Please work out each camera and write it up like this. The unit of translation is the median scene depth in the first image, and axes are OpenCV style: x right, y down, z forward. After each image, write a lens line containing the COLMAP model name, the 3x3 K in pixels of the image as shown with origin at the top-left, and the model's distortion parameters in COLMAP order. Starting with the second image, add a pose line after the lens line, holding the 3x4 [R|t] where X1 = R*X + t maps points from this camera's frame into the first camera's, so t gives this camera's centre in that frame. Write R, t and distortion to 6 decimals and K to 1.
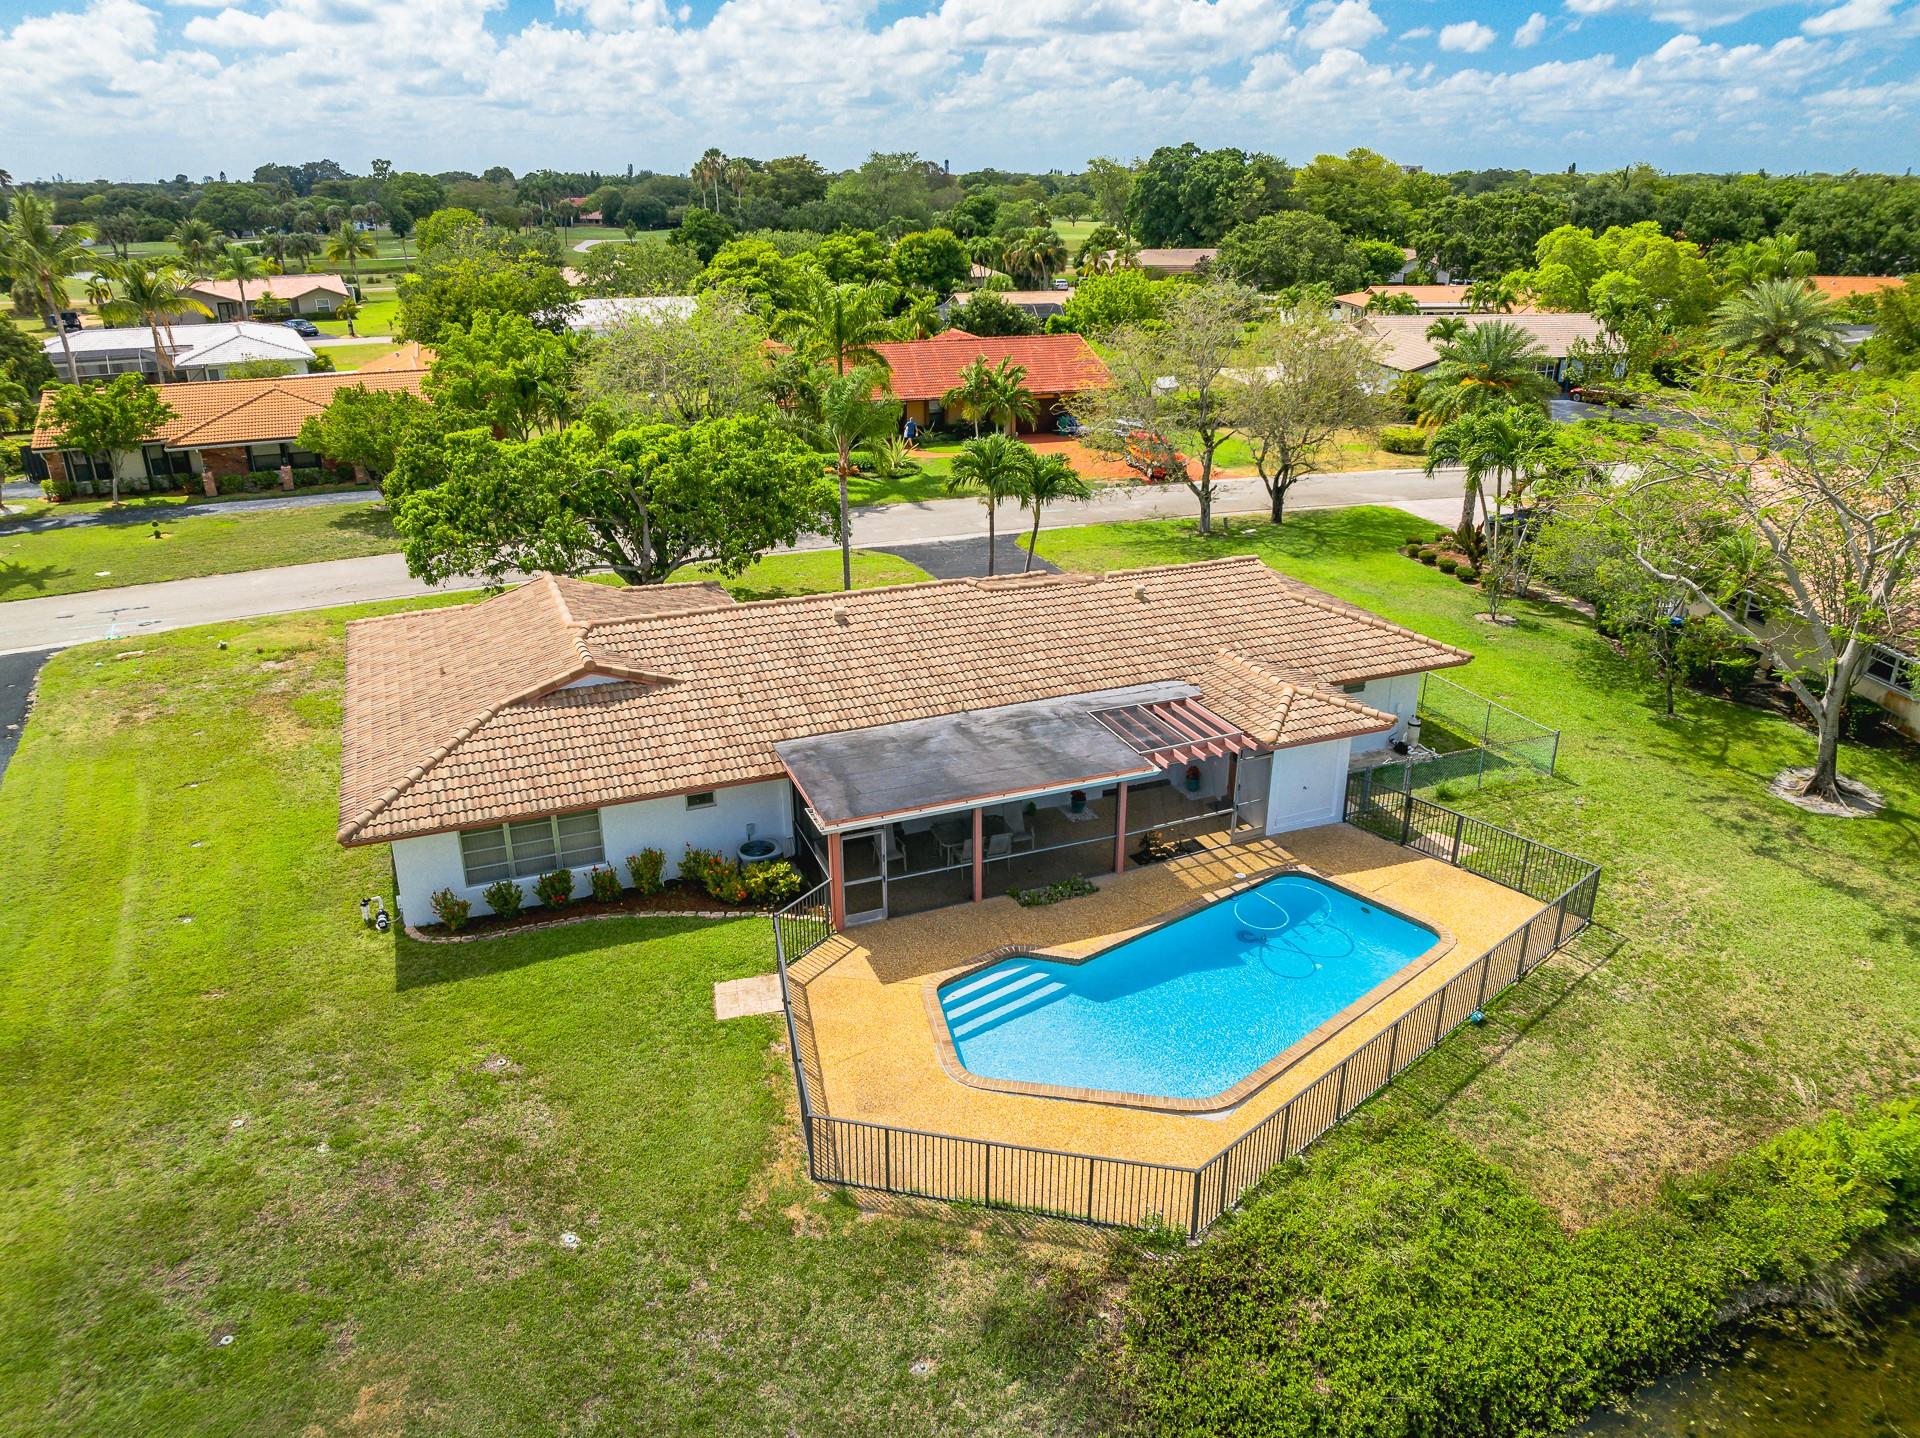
lens RADIAL K [[1346.3, 0, 960.0], [0, 1346.3, 719.0], [0, 0, 1]] dist [-0.025101, -0.005007]
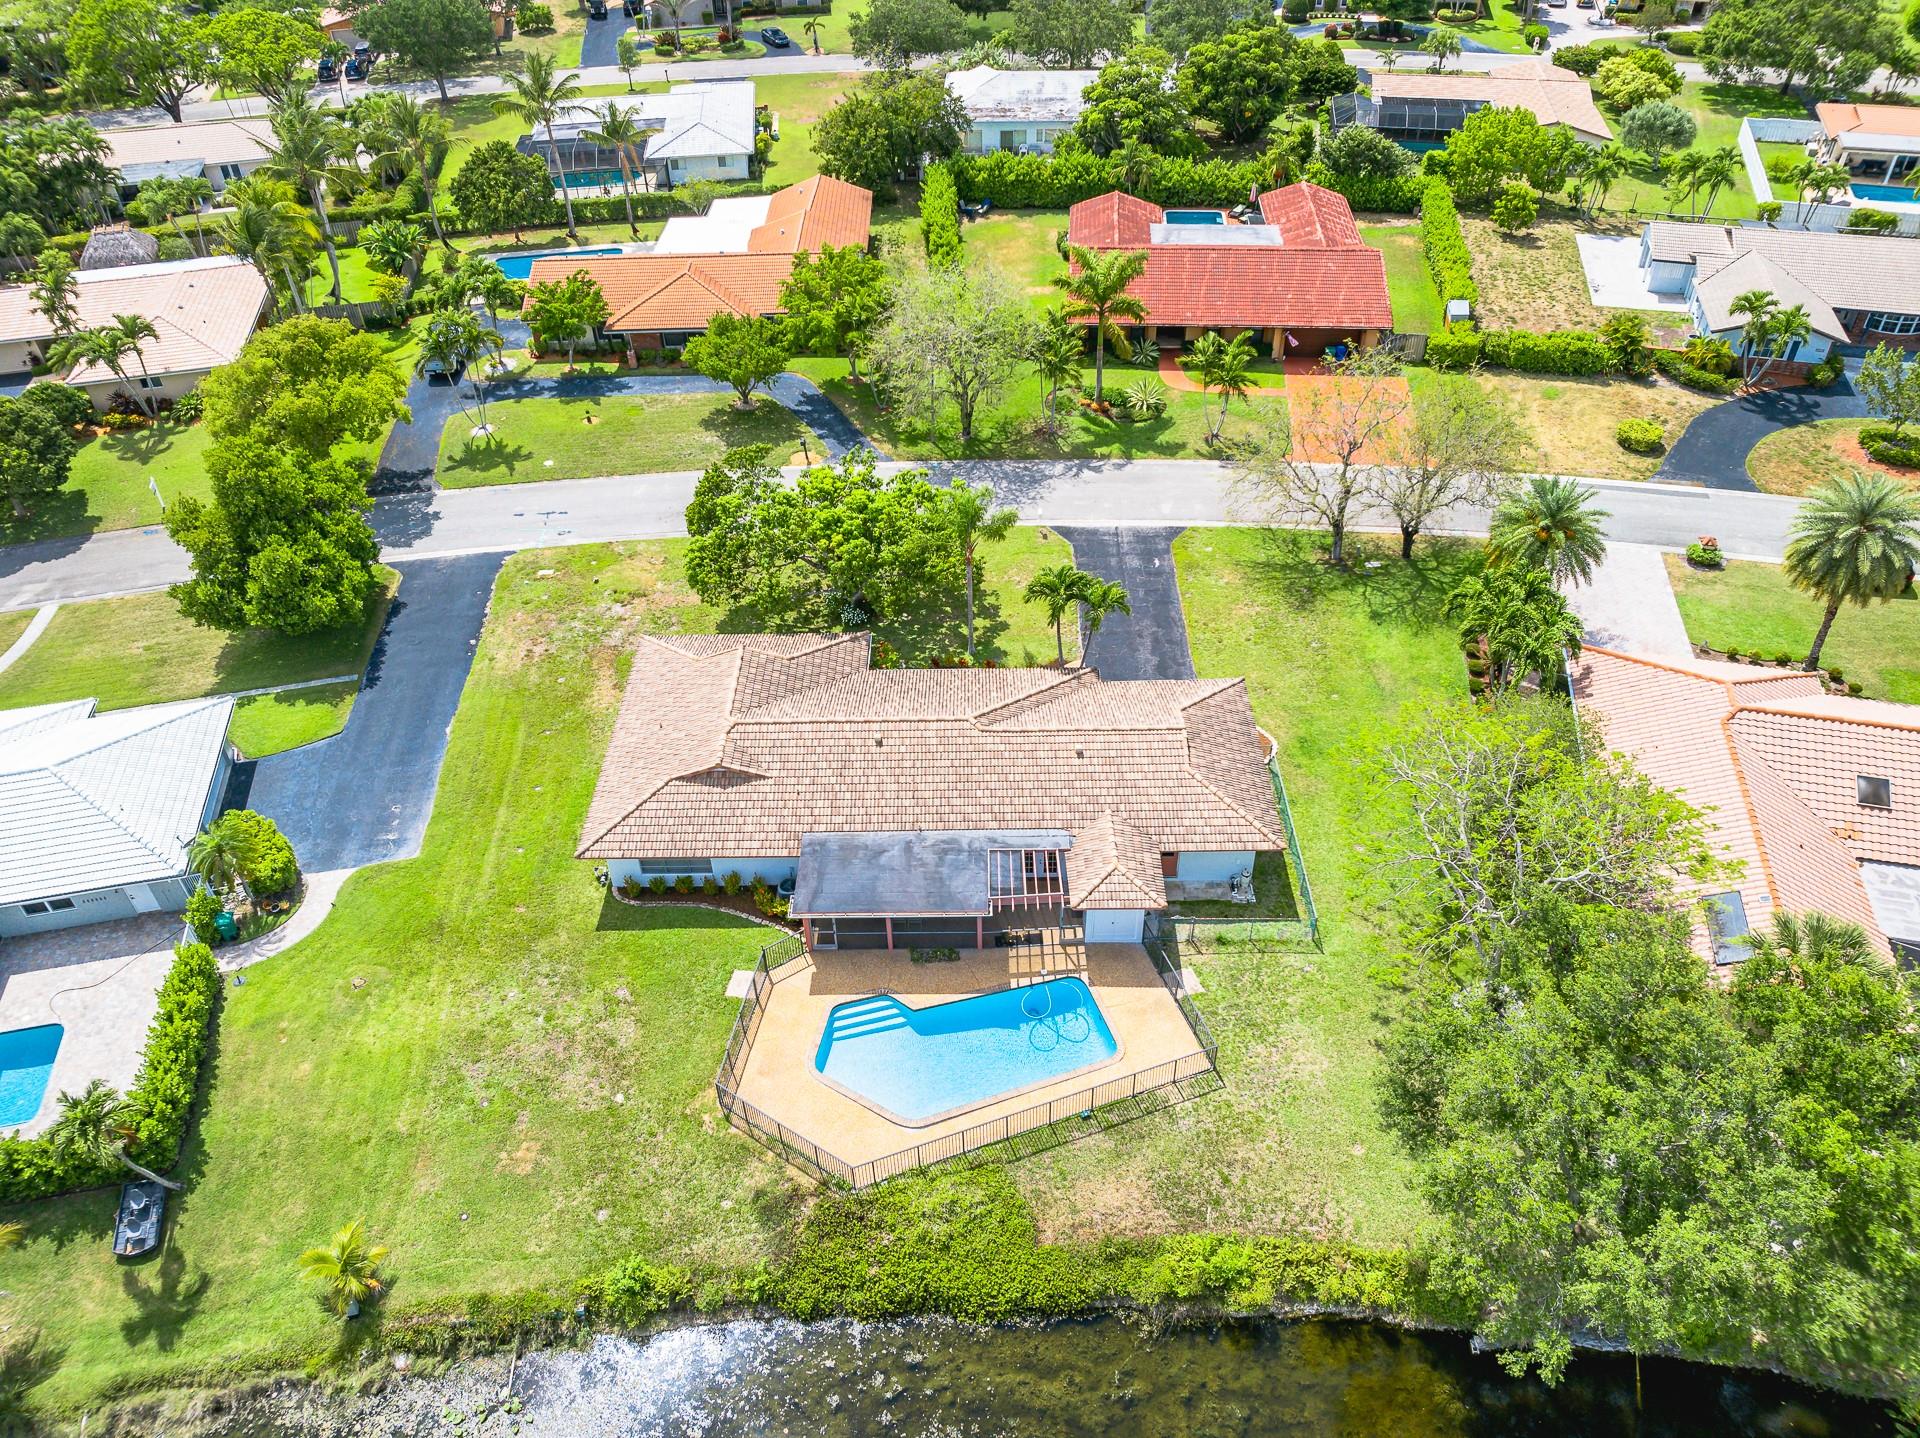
lens RADIAL K [[1374.7, 0, 960.0], [0, 1374.7, 719.0], [0, 0, 1]] dist [-0.021242, -0.004652]
pose [[0.924557, 0.232245, -0.302088, 0.584183], [-0.126503, 0.934906, 0.331583, -0.775429], [0.359433, -0.268352, 0.893753, -0.525603]]
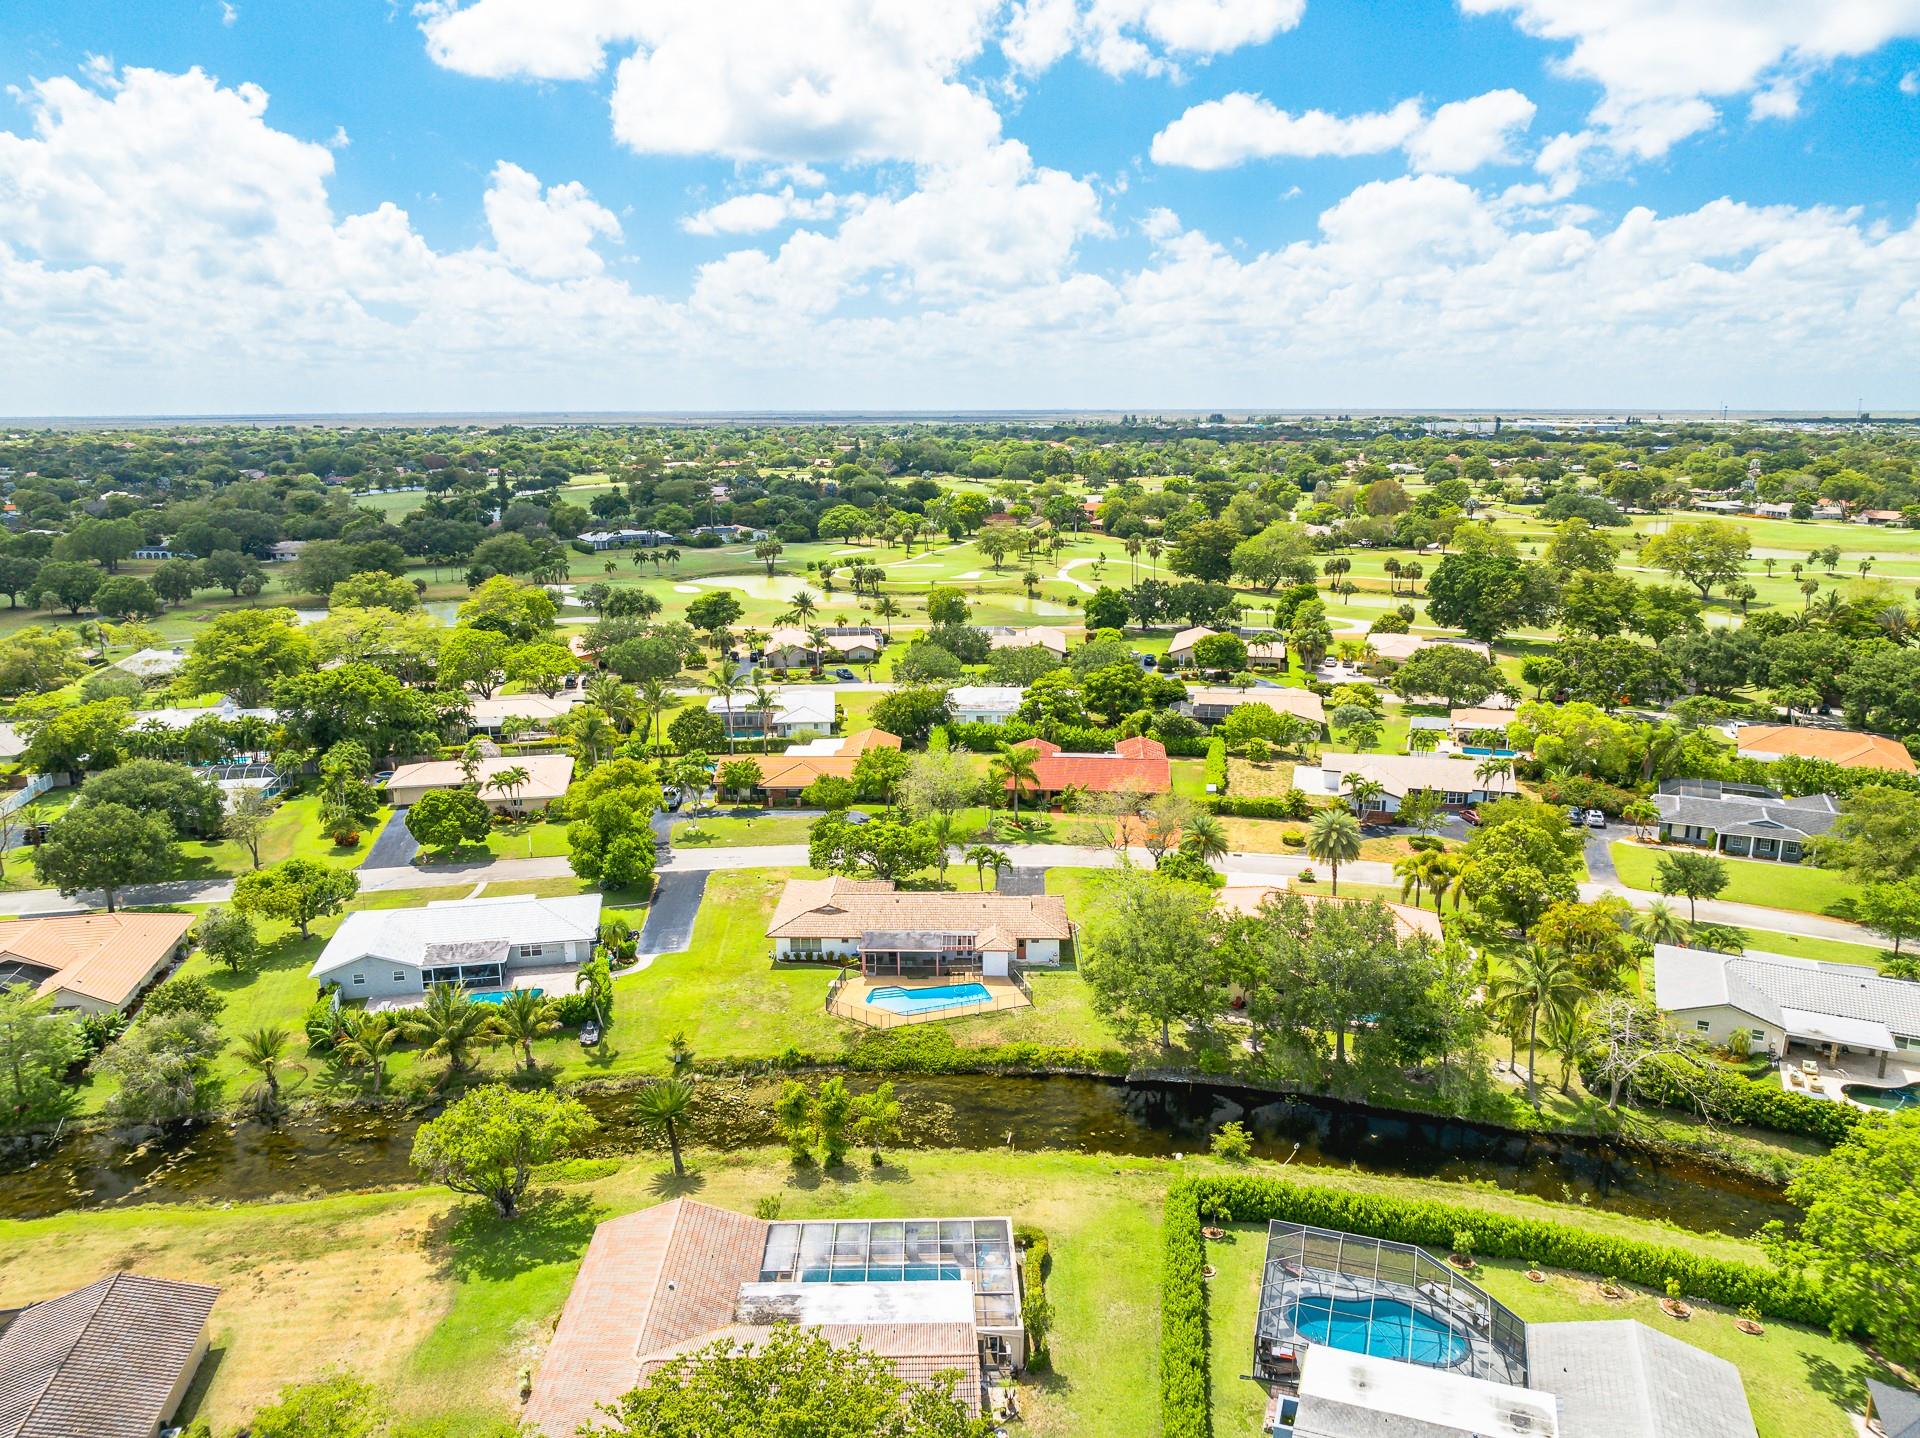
lens RADIAL K [[1346.3, 0, 960.0], [0, 1346.3, 719.0], [0, 0, 1]] dist [-0.025101, -0.005007]
pose [[0.917752, 0.092224, -0.386298, 1.722081], [-0.150449, 0.980905, -0.123251, -0.158793], [0.367555, 0.171232, 0.914102, -2.868182]]
